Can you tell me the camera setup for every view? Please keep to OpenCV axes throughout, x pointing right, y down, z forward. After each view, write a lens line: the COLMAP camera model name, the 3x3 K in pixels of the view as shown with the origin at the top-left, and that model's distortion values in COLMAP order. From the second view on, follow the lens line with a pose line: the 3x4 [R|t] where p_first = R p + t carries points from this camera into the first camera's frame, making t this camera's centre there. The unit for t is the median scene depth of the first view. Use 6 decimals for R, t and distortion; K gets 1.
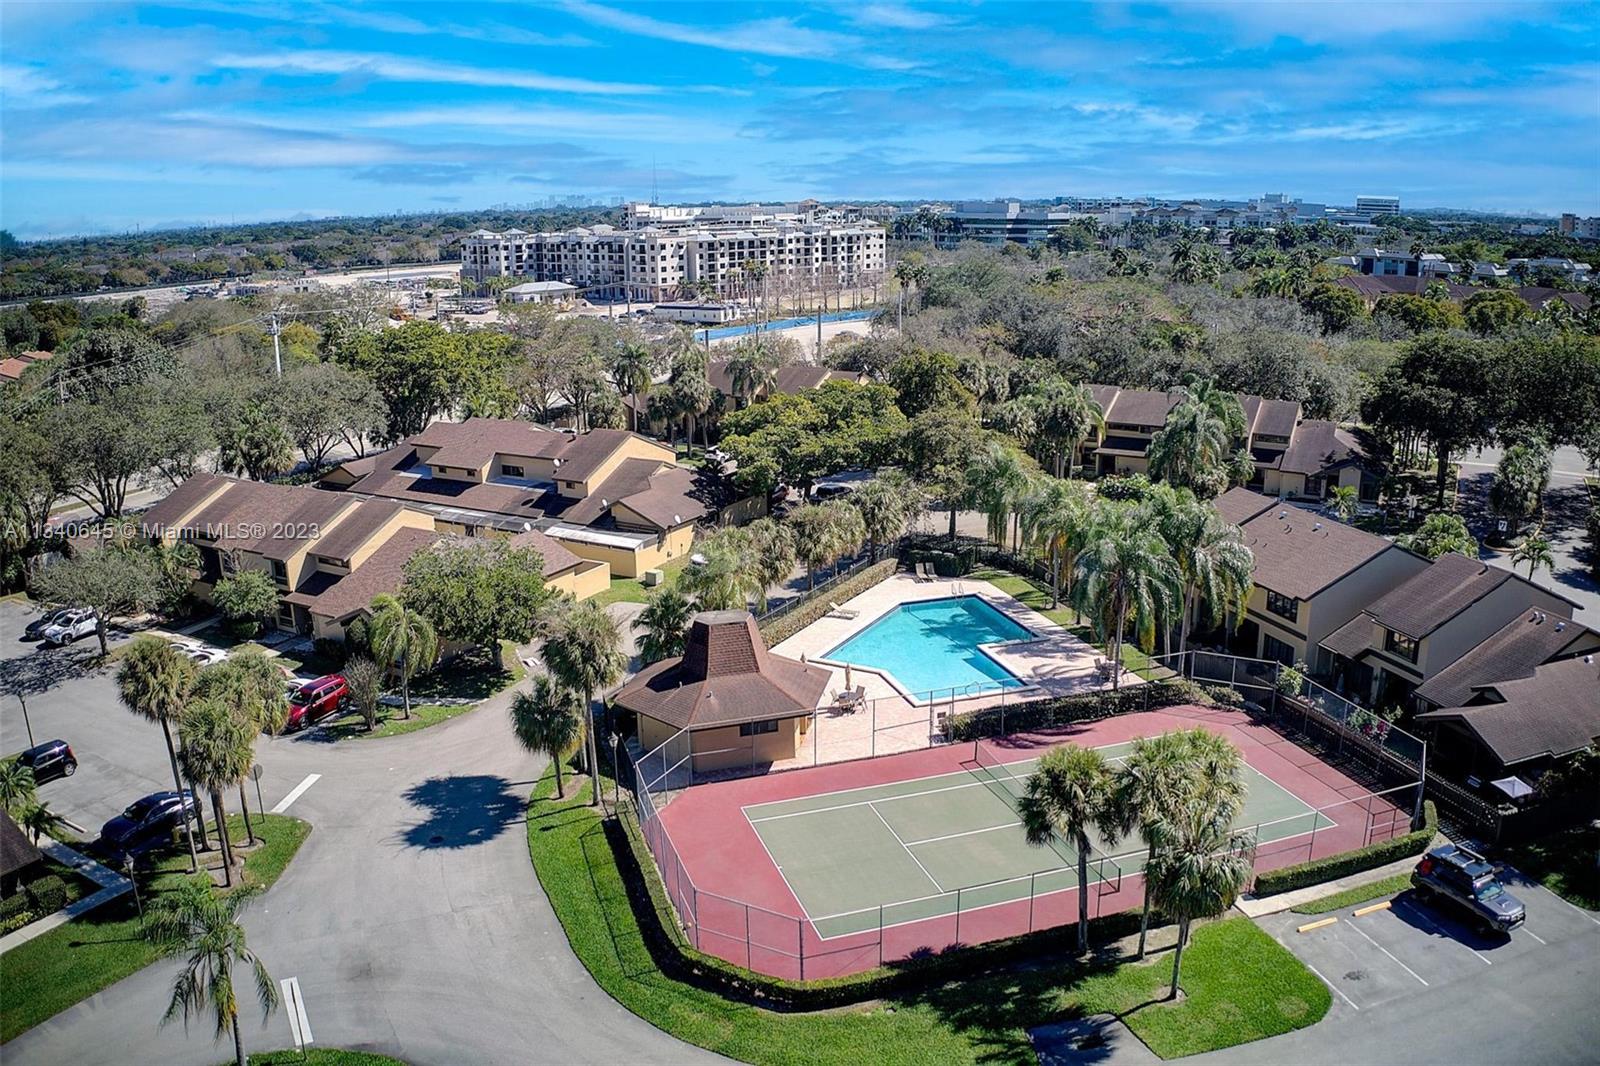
lens RADIAL K [[1271.4, 0, 800.0], [0, 1271.4, 533.0], [0, 0, 1]] dist [-0.186809, 0.009426]
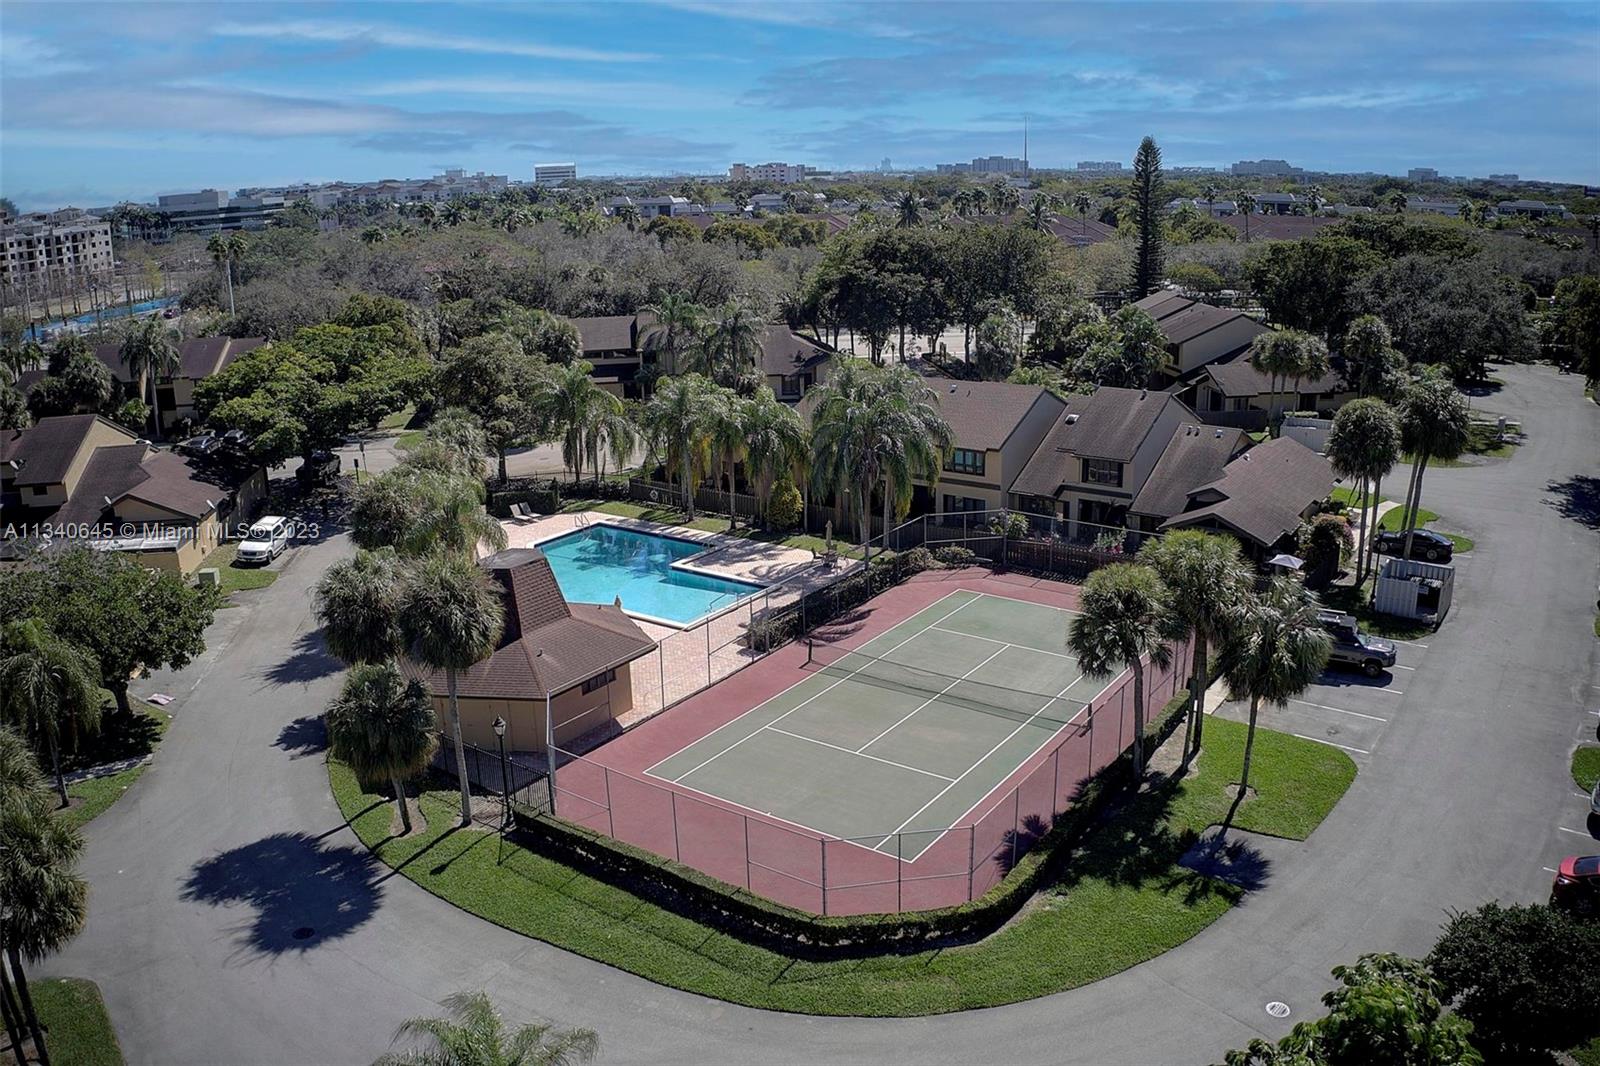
lens RADIAL K [[1271.4, 0, 800.0], [0, 1271.4, 533.0], [0, 0, 1]] dist [-0.186809, 0.009426]
pose [[0.796727, -0.171179, 0.579589, -0.243192], [0.166664, 0.984091, 0.061543, 0.021333], [-0.580904, 0.047564, 0.812581, 0.170438]]
